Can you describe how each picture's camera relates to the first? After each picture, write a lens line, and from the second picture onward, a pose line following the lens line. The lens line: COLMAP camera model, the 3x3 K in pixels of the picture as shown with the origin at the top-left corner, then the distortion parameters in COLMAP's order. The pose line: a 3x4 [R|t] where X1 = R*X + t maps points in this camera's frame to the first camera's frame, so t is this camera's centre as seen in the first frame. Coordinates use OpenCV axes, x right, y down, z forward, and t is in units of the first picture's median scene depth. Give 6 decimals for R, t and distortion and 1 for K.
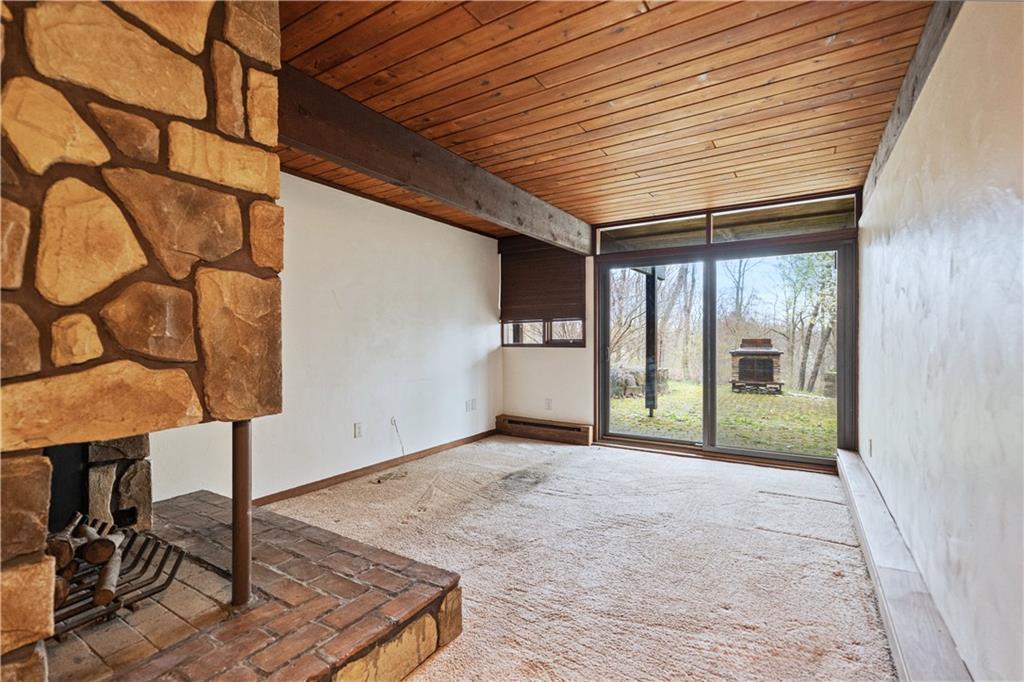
lens RADIAL K [[463.1, 0, 514.4], [0, 463.1, 340.5], [0, 0, 1]] dist [0.002037, -0.000104]
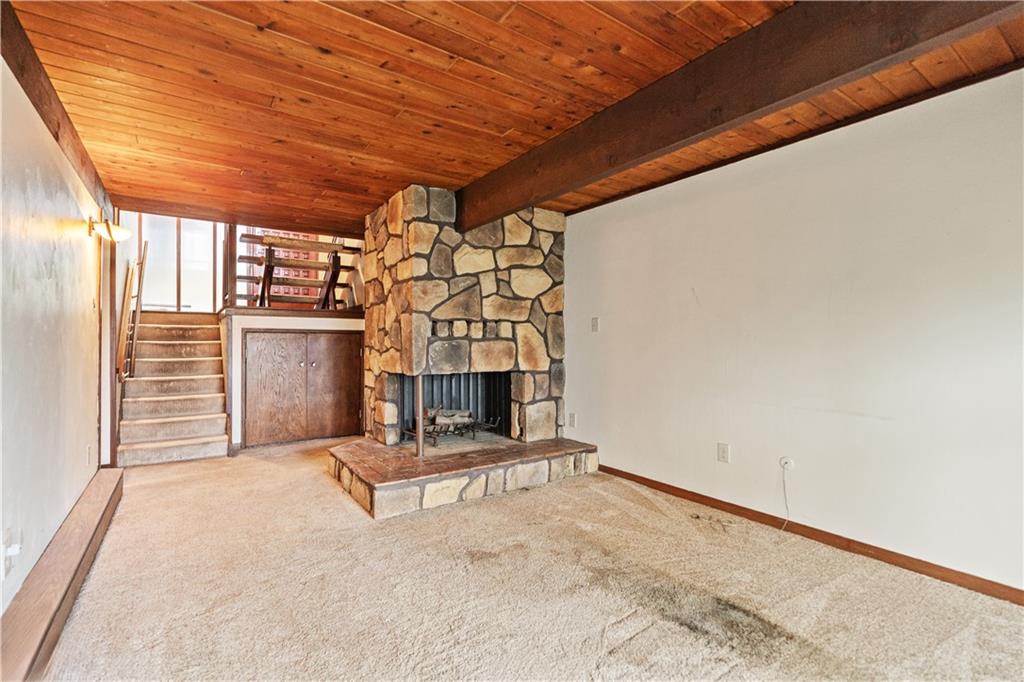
lens RADIAL K [[463.1, 0, 509.9], [0, 463.1, 341.3], [0, 0, 1]] dist [0.002037, -0.000104]
pose [[-0.382505, 0.007291, -0.923925, 0.606335], [0.000057, 0.999969, 0.007867, -0.011017], [0.923953, 0.002957, -0.382494, 1.034559]]
